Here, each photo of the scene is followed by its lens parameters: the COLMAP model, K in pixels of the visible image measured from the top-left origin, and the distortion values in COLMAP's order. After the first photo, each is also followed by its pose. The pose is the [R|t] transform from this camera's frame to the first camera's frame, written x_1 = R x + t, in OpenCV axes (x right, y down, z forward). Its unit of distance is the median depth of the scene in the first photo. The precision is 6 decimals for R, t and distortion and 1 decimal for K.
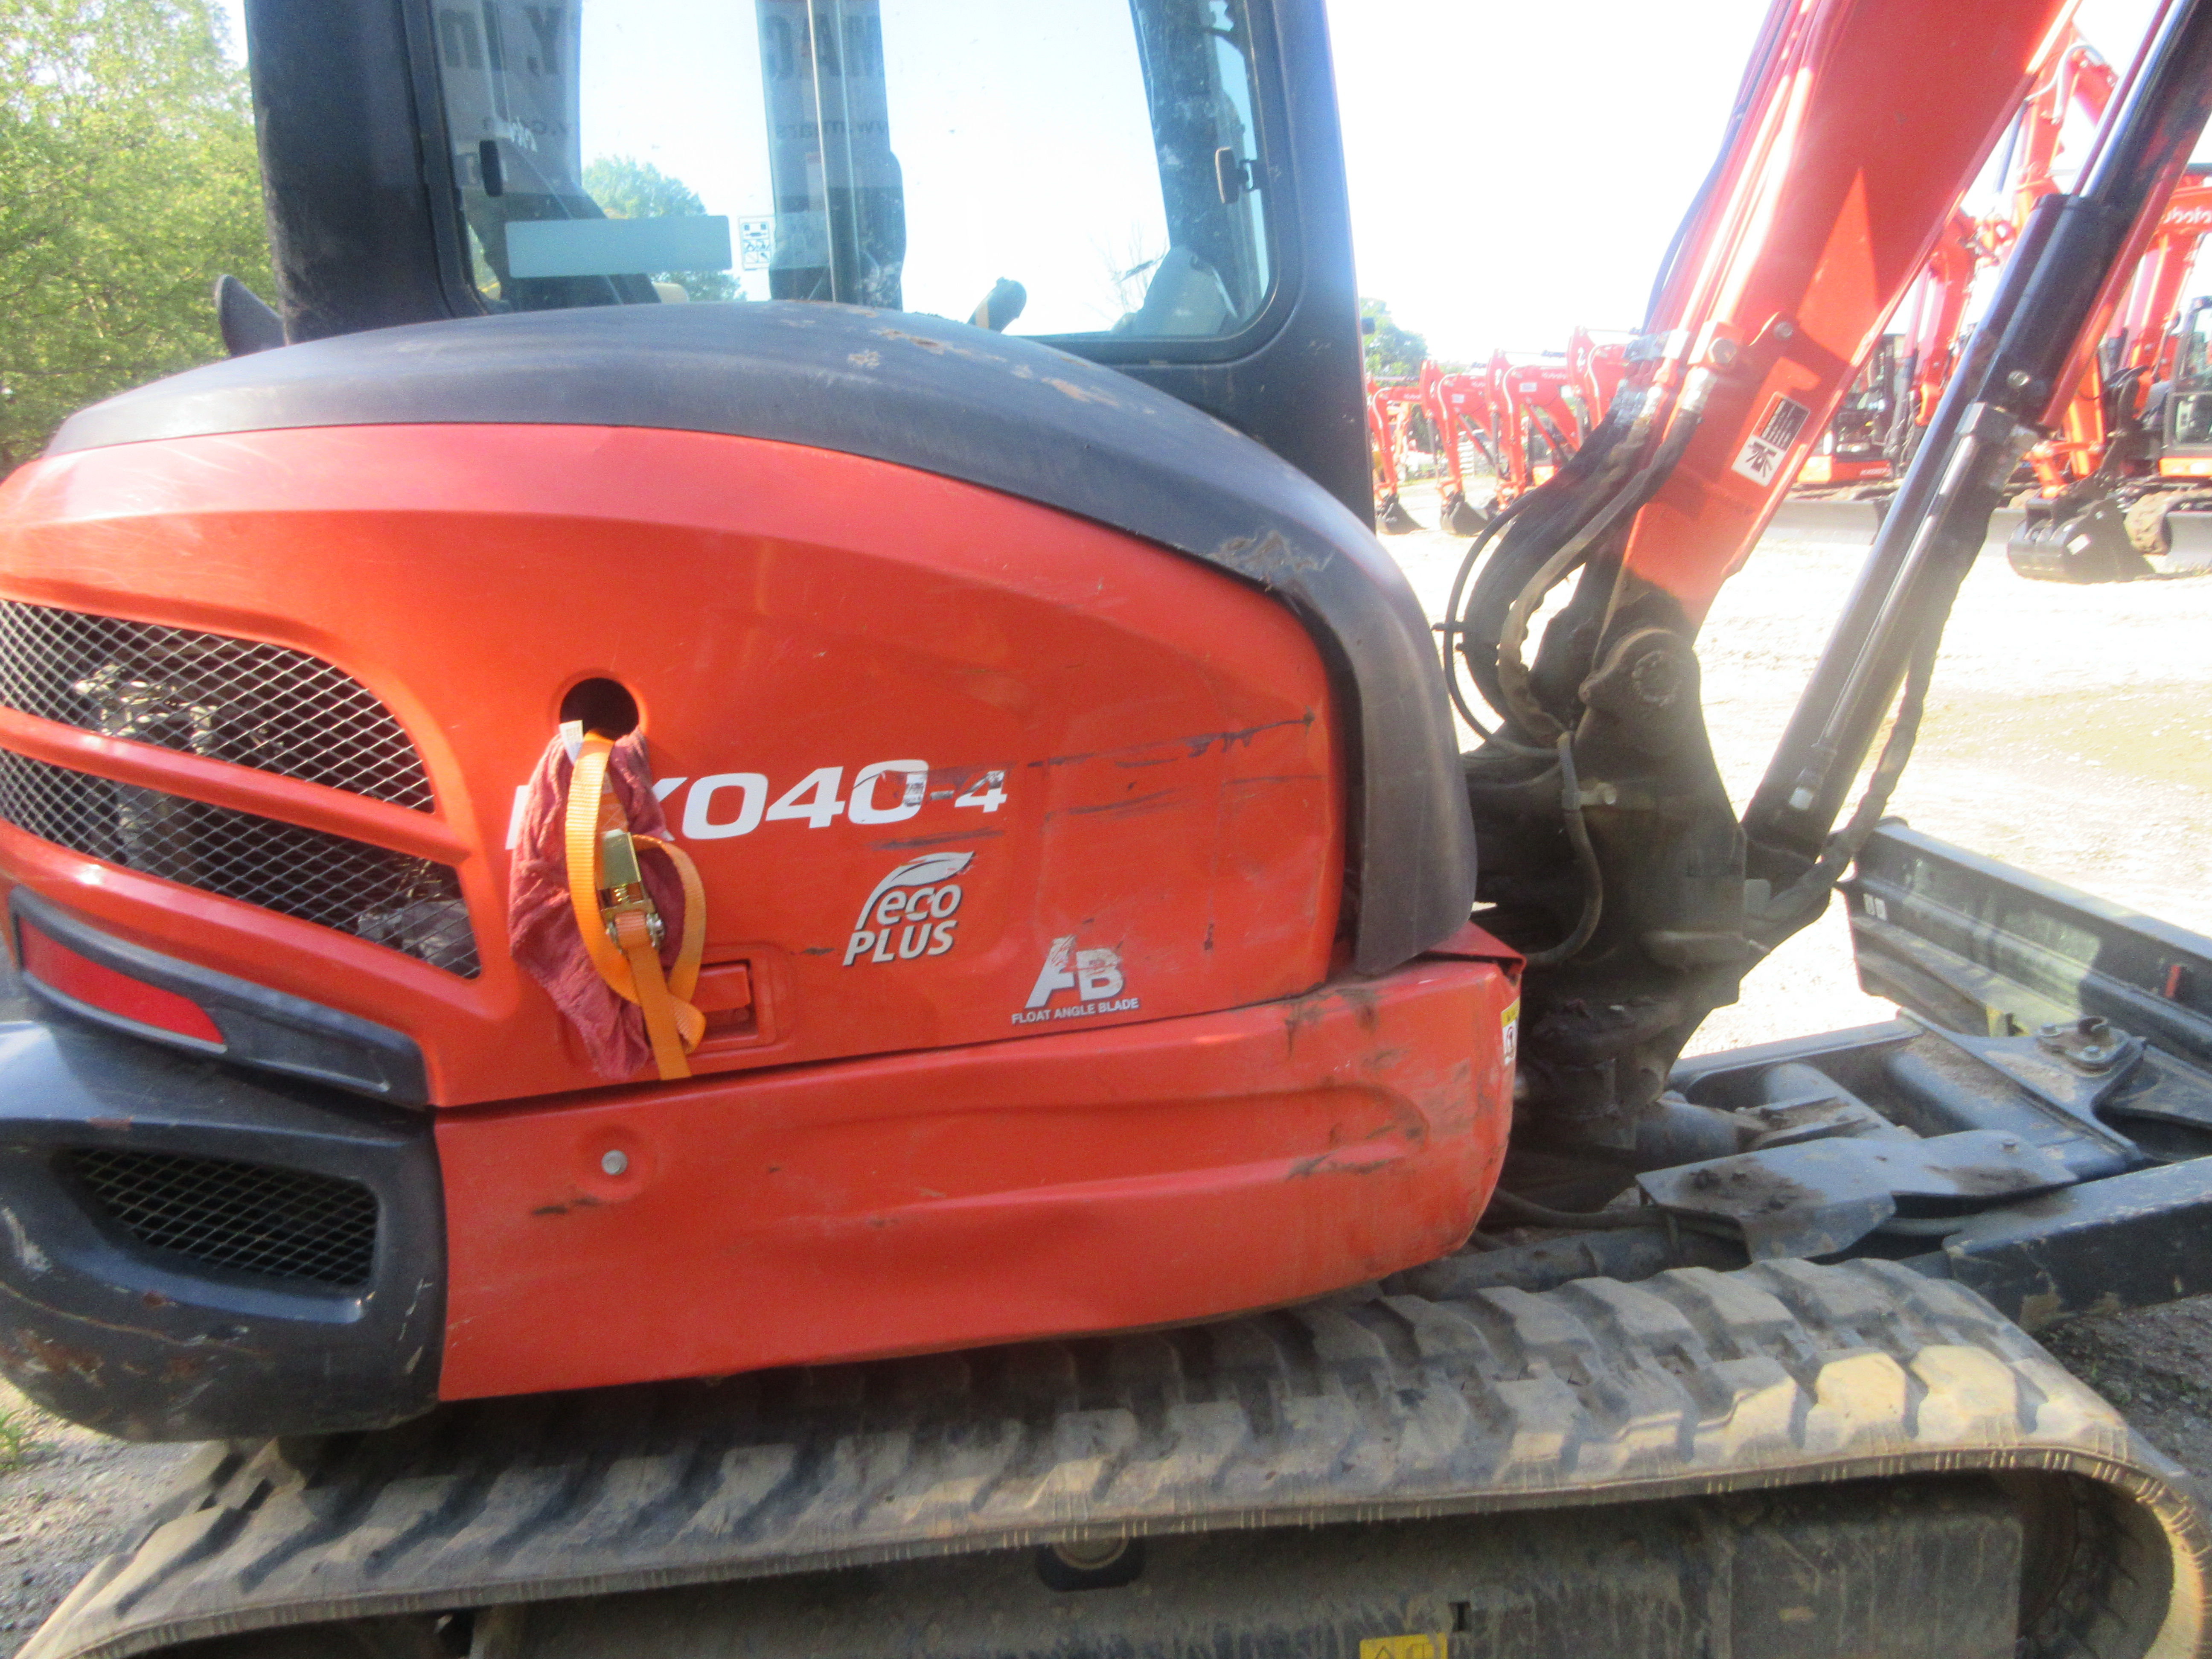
lens RADIAL K [[1621.7, 0, 1073.9], [0, 1621.7, 822.2], [0, 0, 1]] dist [-0.017519, 0.005269]
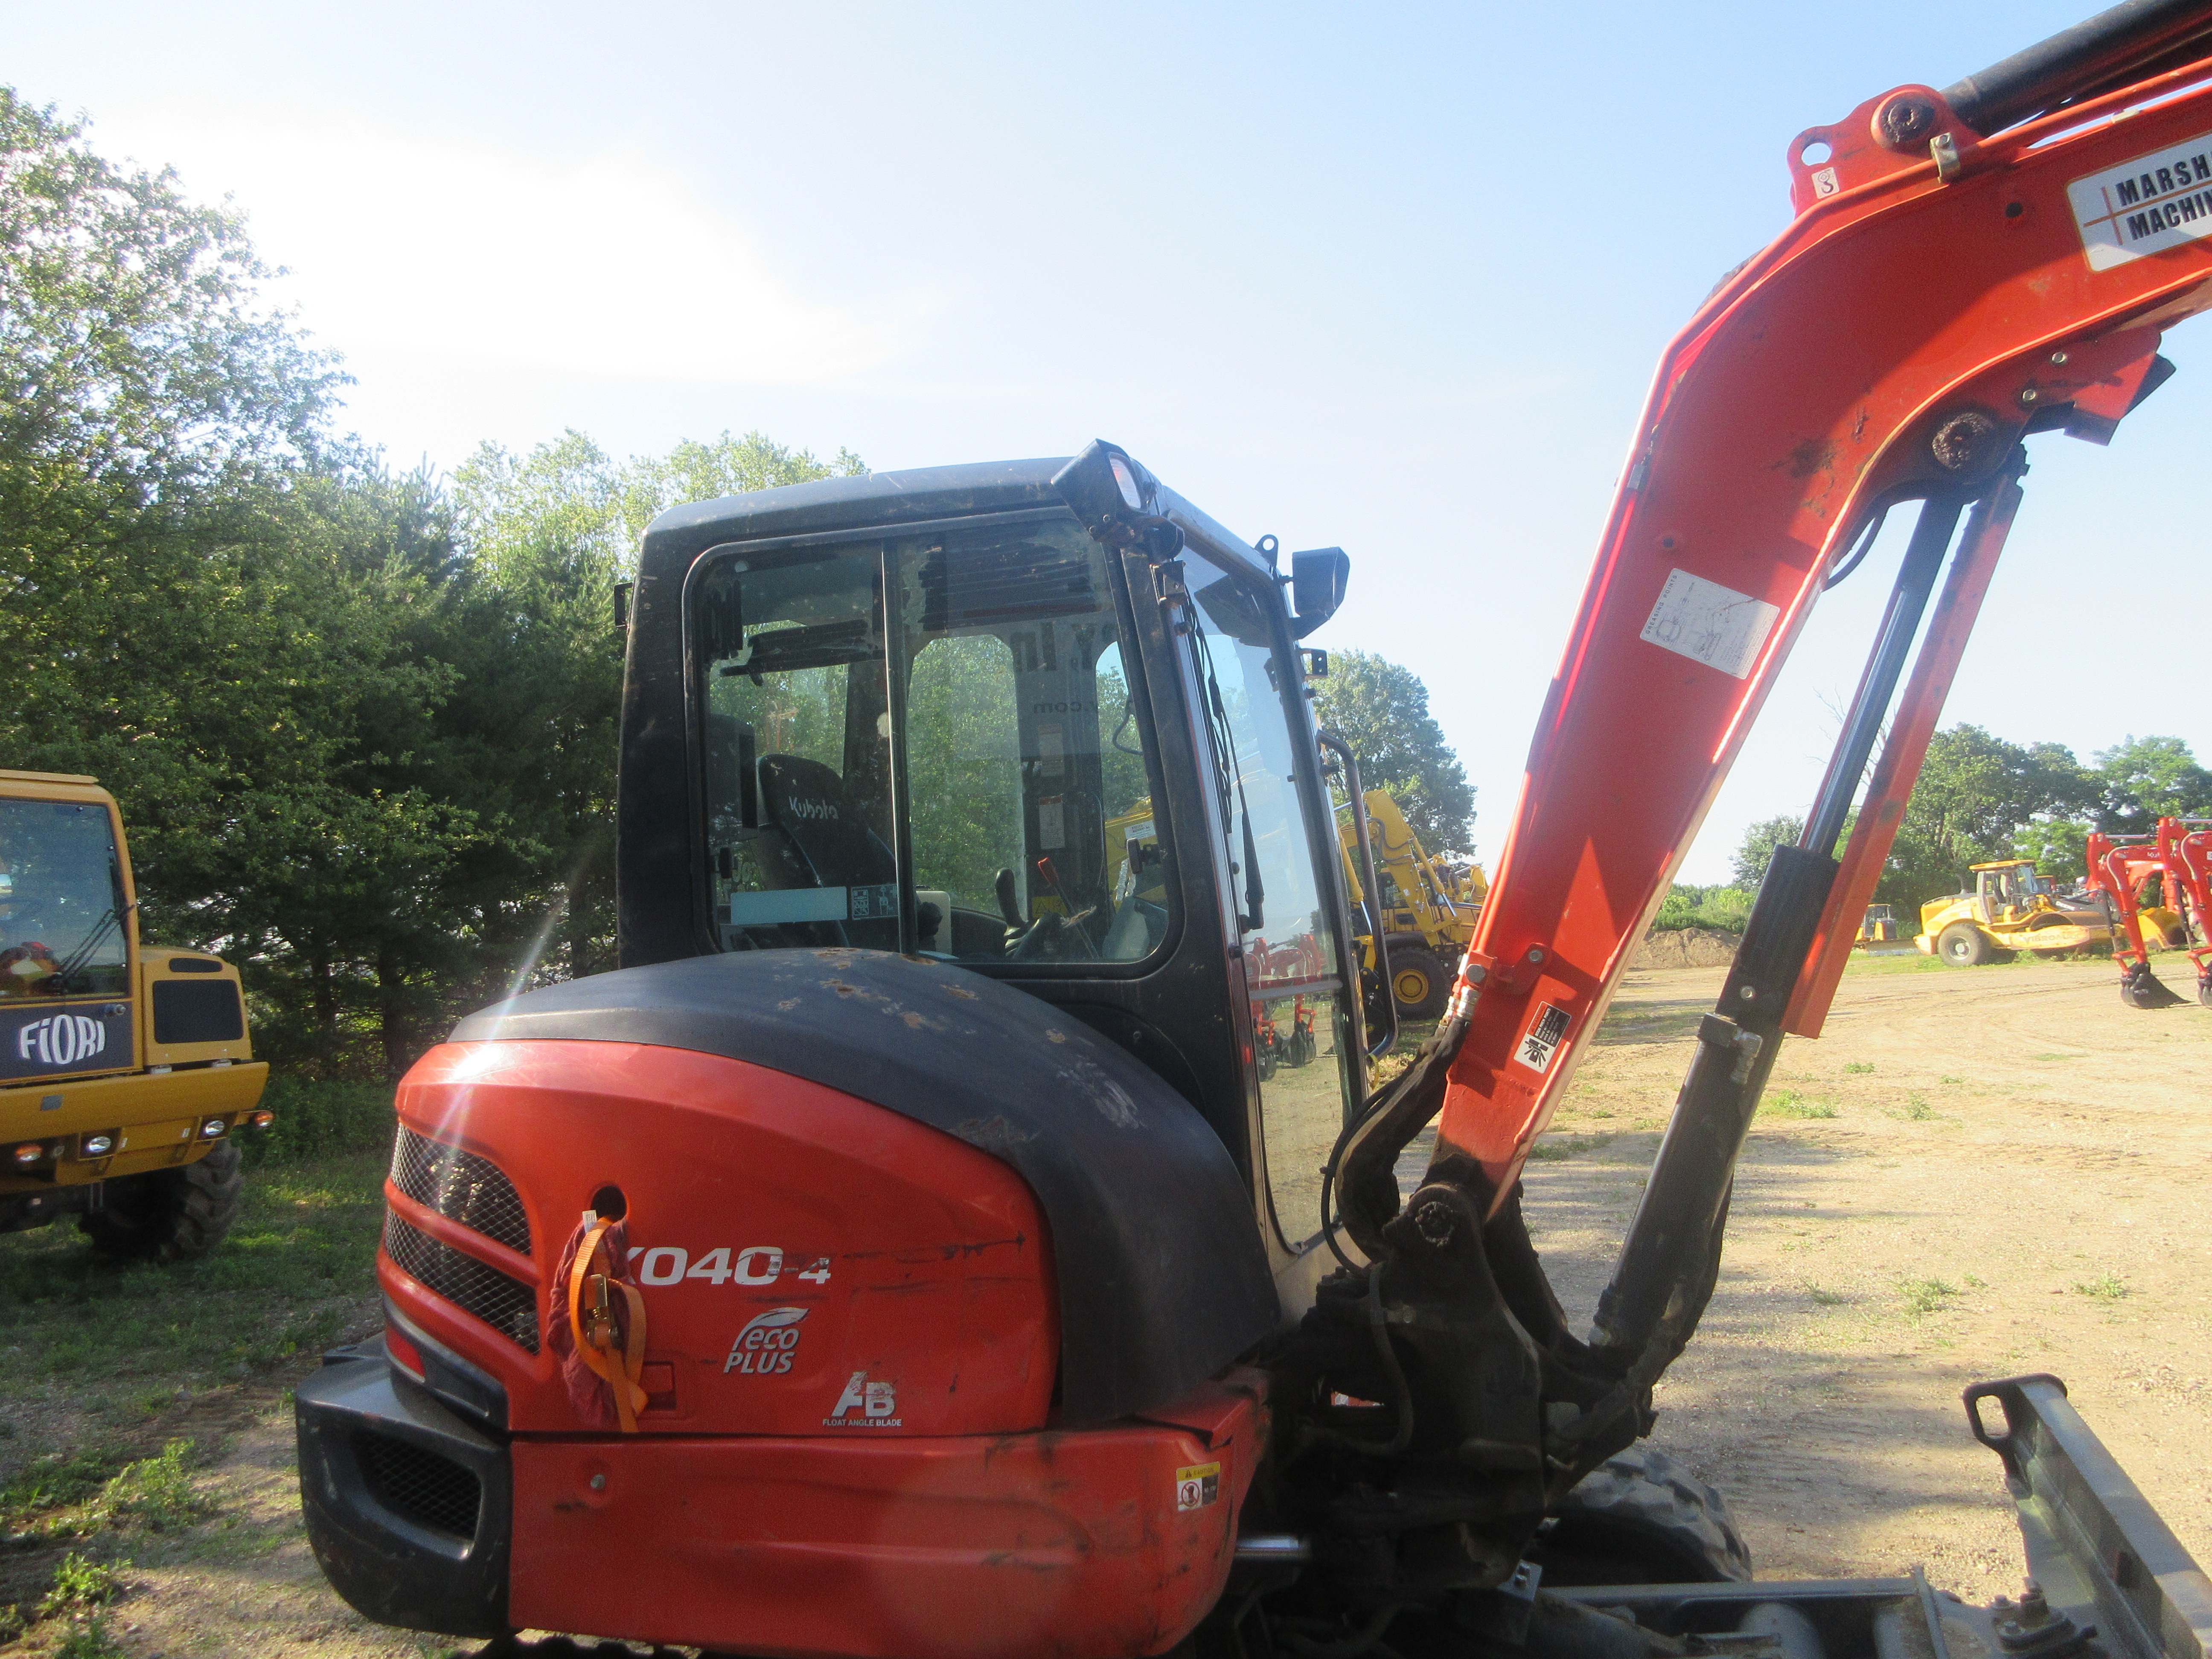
lens RADIAL K [[1615.1, 0, 1096.3], [0, 1615.1, 833.6], [0, 0, 1]] dist [-0.007271, -0.002780]
pose [[0.908442, -0.026749, -0.417155, 0.876779], [-0.085139, 0.965192, -0.247299, -0.065157], [0.409249, 0.260173, 0.874543, -0.402612]]
